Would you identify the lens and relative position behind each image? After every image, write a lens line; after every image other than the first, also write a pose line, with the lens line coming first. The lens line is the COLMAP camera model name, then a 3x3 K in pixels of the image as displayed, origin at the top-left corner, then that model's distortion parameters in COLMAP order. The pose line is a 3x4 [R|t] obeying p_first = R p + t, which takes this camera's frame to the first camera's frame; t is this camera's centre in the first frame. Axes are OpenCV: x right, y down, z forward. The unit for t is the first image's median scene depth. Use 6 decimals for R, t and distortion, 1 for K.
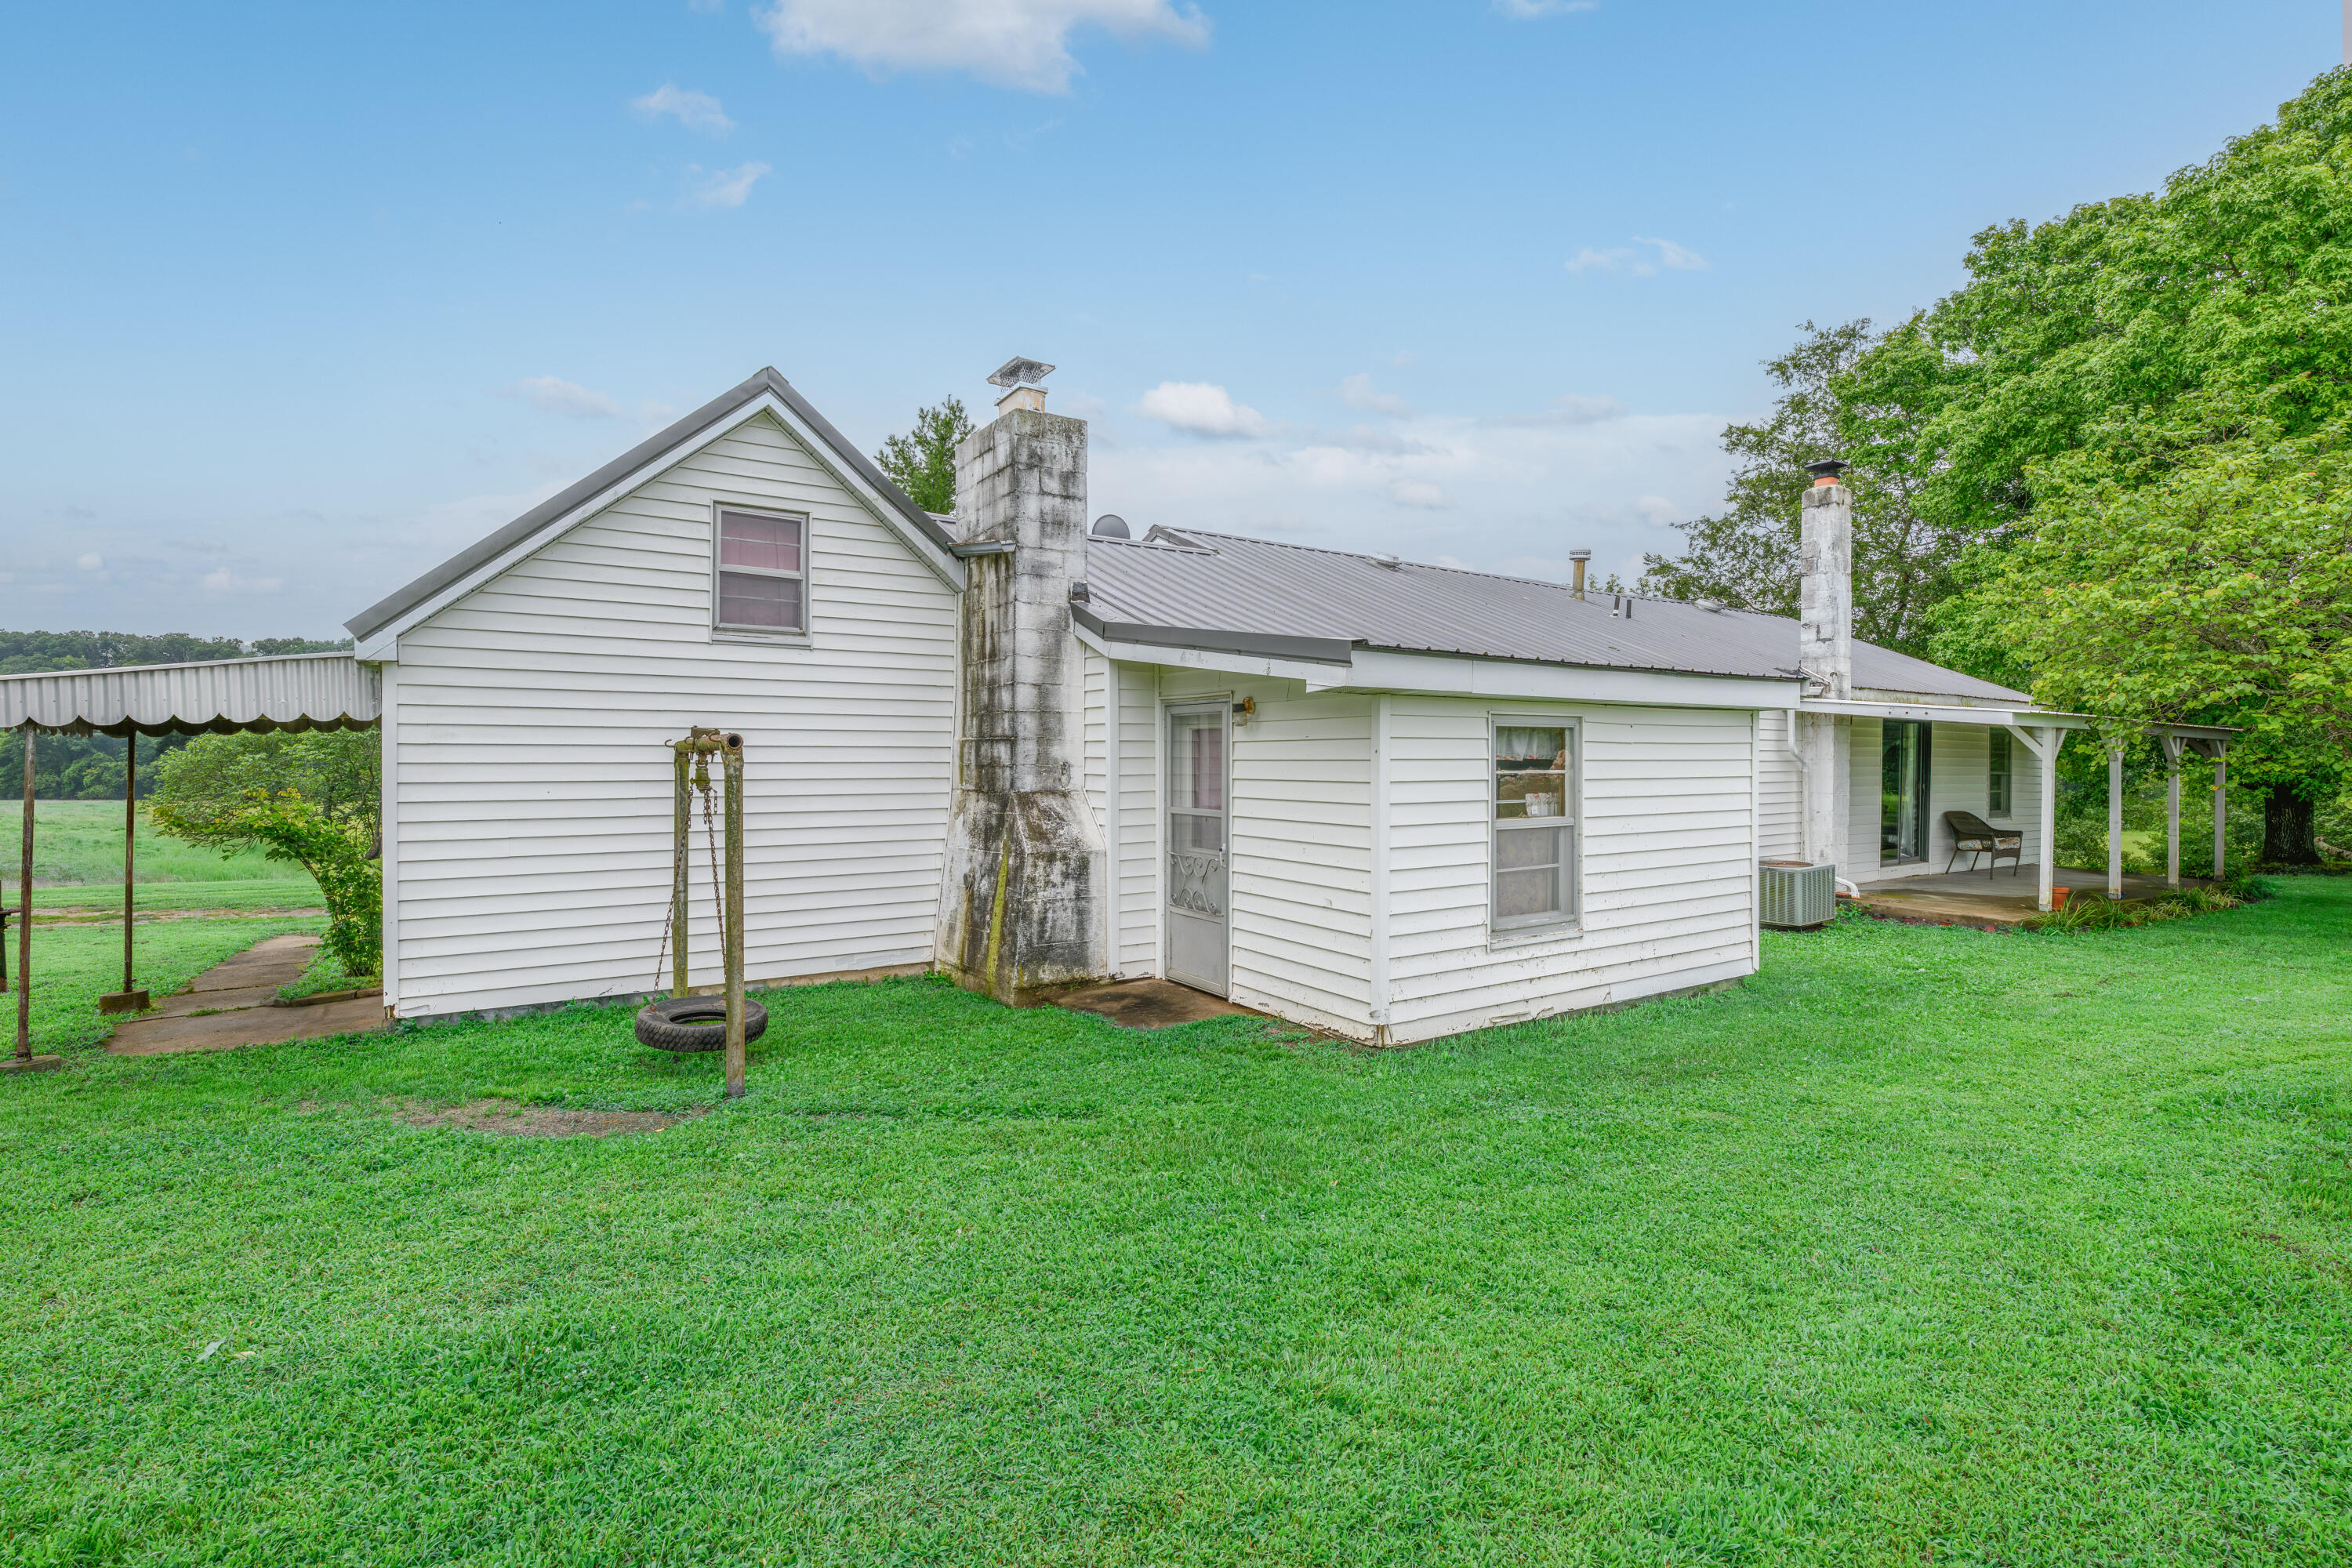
lens RADIAL K [[1075.6, 0, 1172.8], [0, 1075.6, 762.0], [0, 0, 1]] dist [-0.013085, -0.000350]
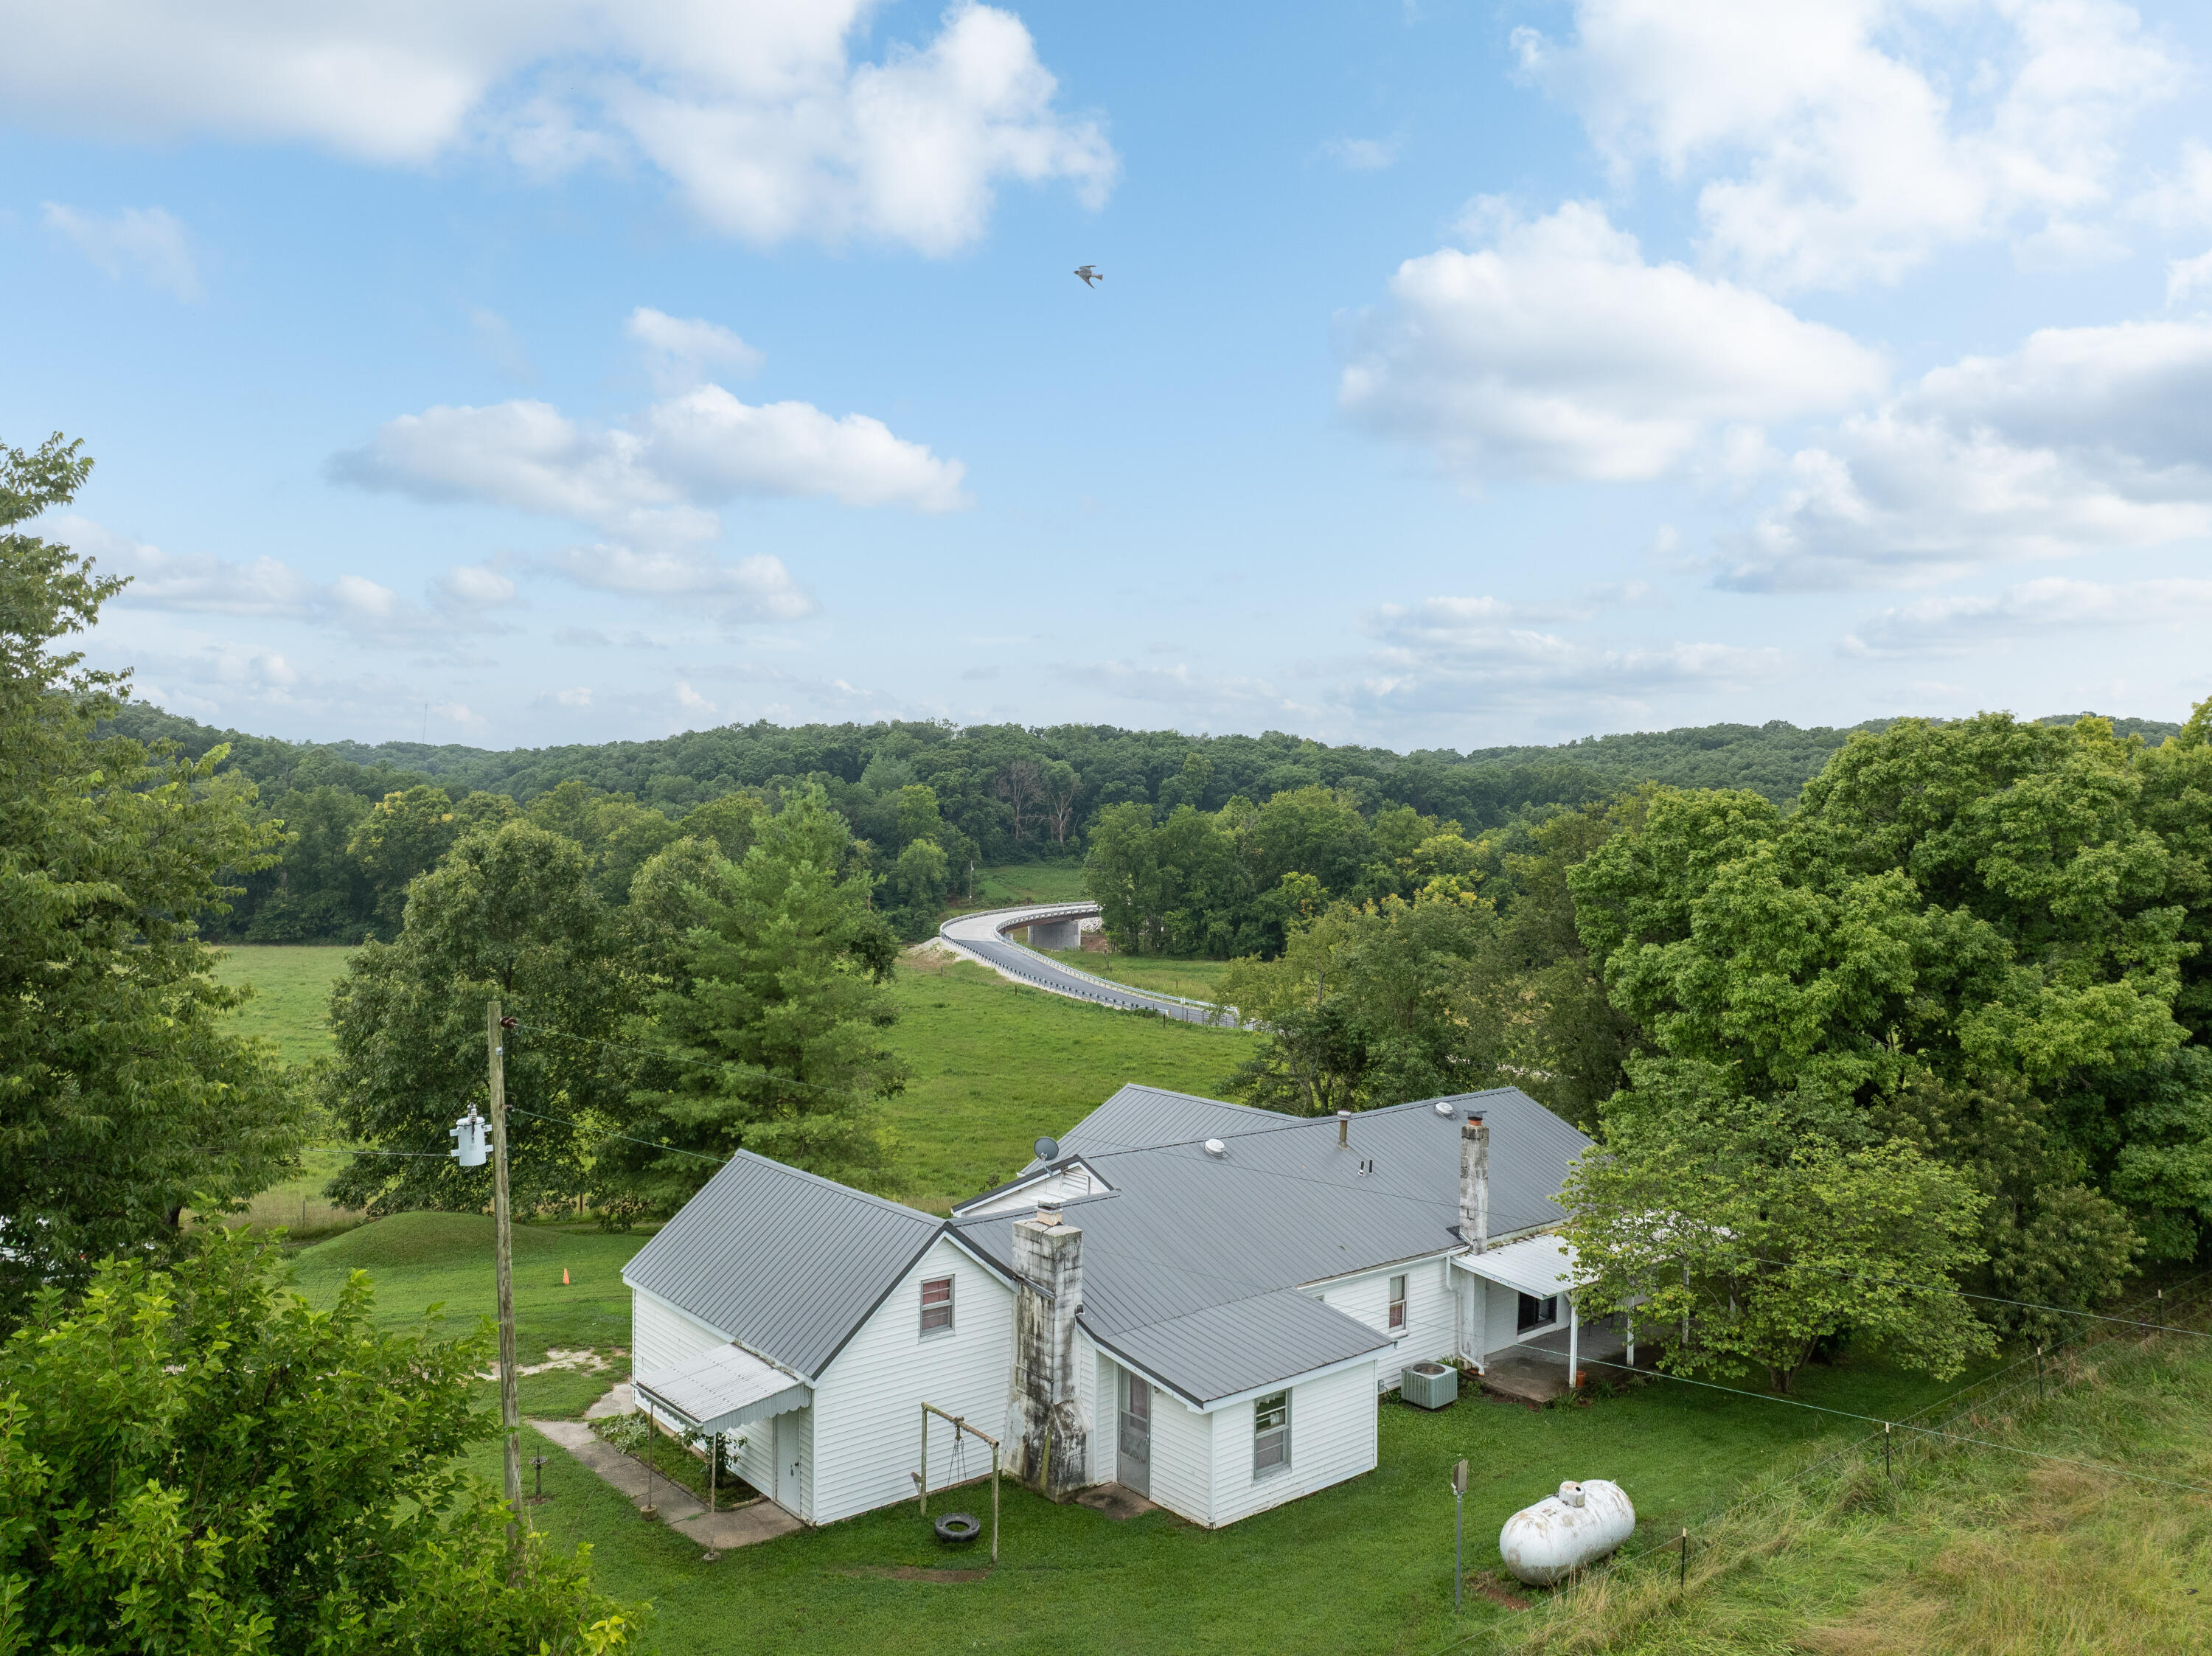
lens RADIAL K [[1563.4, 0, 1101.4], [0, 1563.4, 839.4], [0, 0, 1]] dist [-0.040133, -0.008955]
pose [[0.992402, 0.010411, 0.122597, -0.454625], [-0.010365, 0.999946, -0.001010, -1.146133], [-0.122601, -0.000268, 0.992456, -2.229745]]
